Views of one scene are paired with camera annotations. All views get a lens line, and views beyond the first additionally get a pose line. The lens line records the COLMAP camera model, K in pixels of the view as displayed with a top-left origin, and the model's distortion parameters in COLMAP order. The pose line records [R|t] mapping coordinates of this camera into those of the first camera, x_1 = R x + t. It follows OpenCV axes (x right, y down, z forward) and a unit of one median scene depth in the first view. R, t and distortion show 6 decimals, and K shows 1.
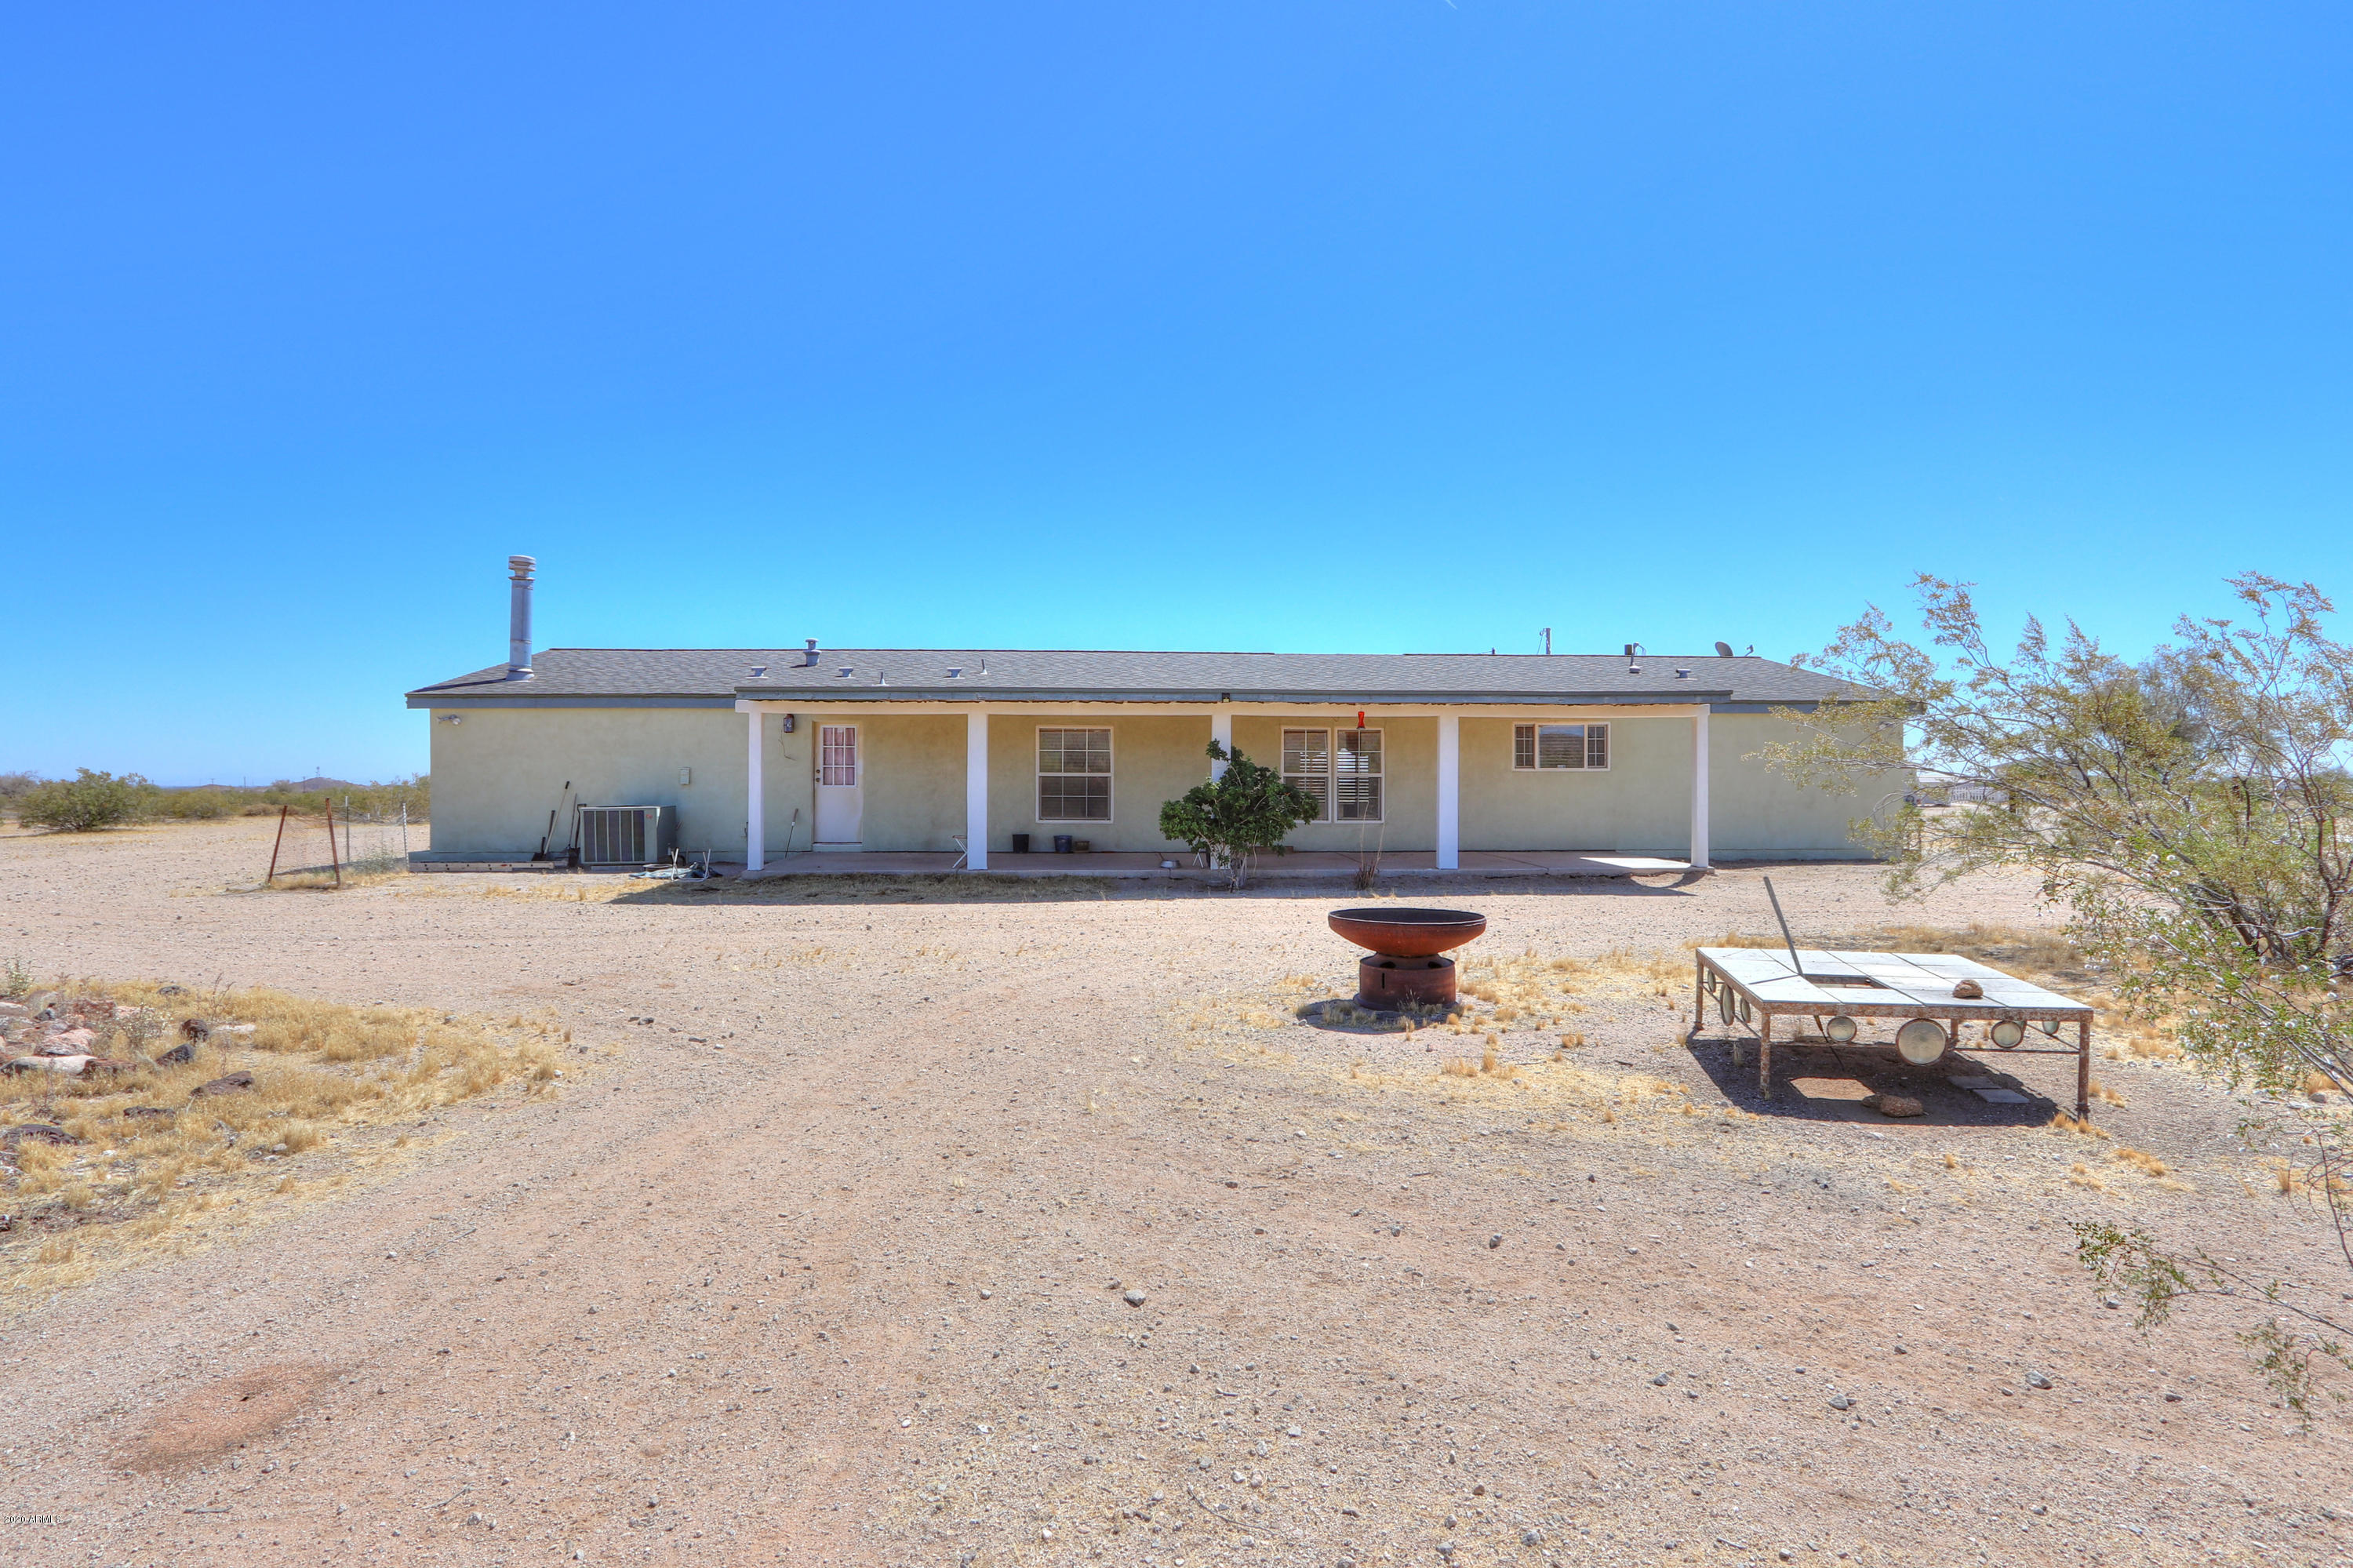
lens RADIAL K [[1138.7, 0, 1173.9], [0, 1138.7, 784.3], [0, 0, 1]] dist [-0.019652, 0.000974]
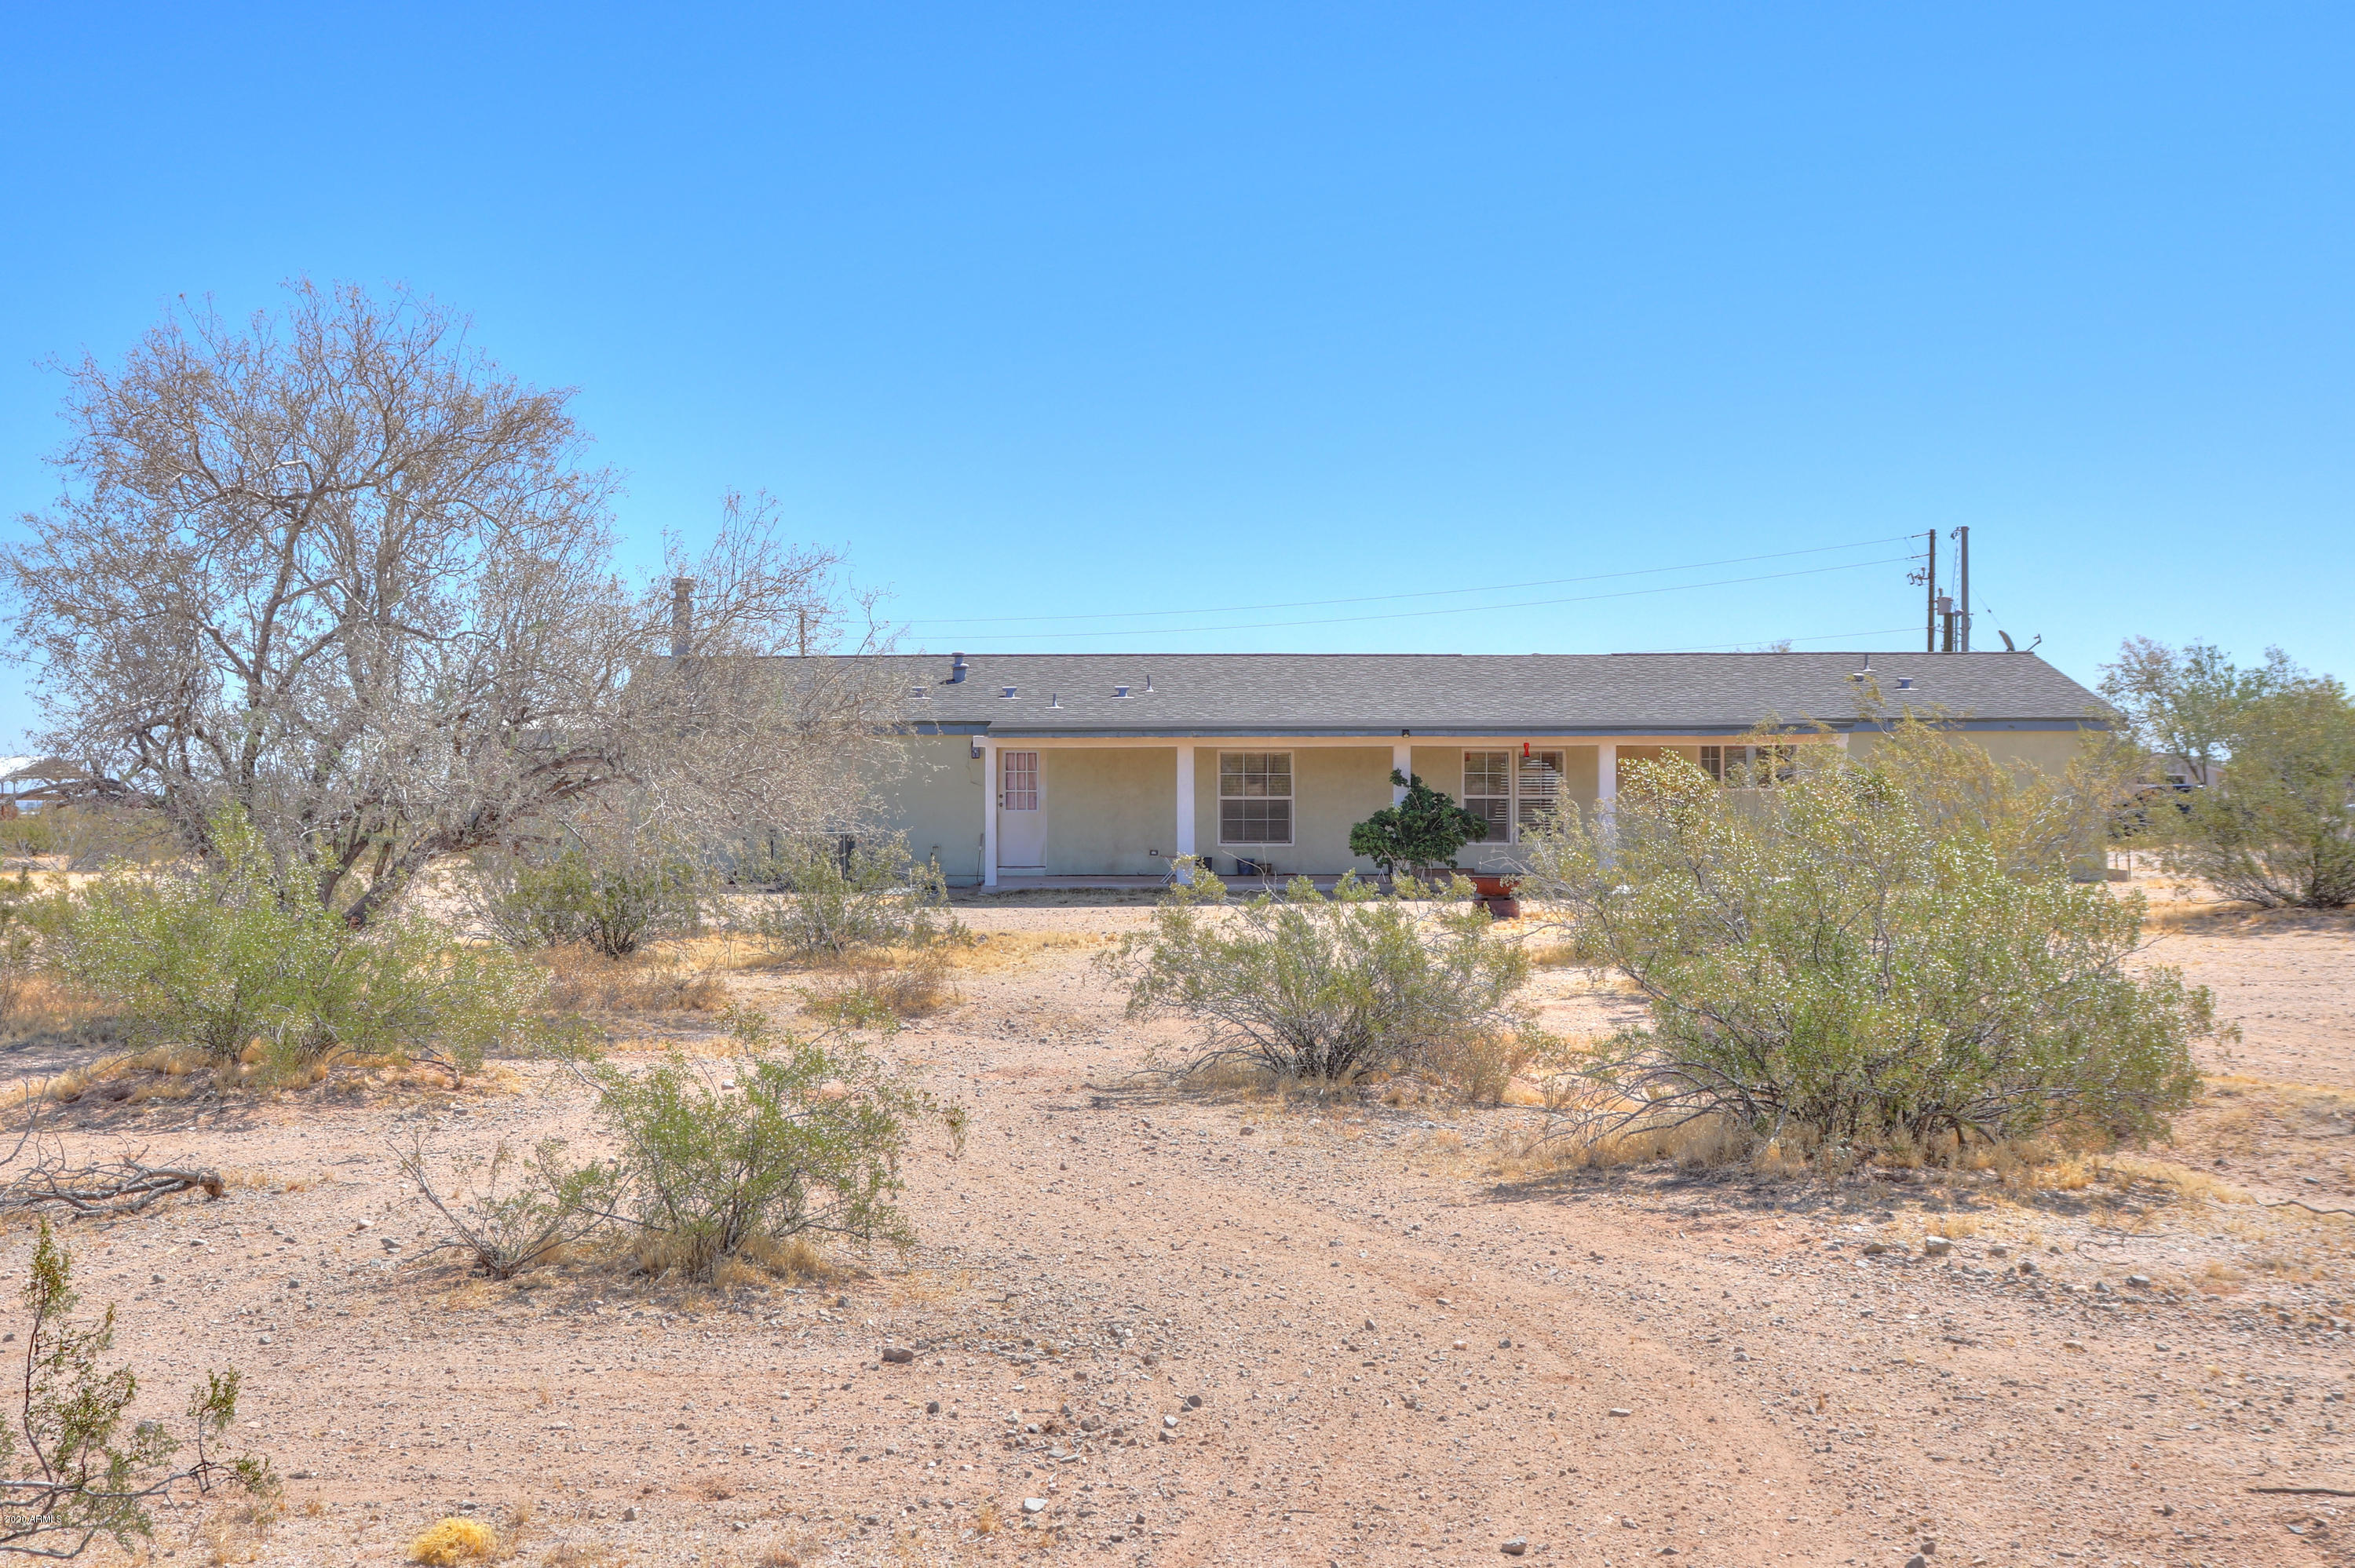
lens RADIAL K [[3050.0, 0, 1180.4], [0, 3050.0, 785.4], [0, 0, 1]] dist [0.026521, 0.000000]
pose [[0.999564, -0.005197, -0.029049, -0.089721], [0.005147, 0.999985, -0.001805, -0.018018], [0.029058, 0.001655, 0.999576, -2.019976]]
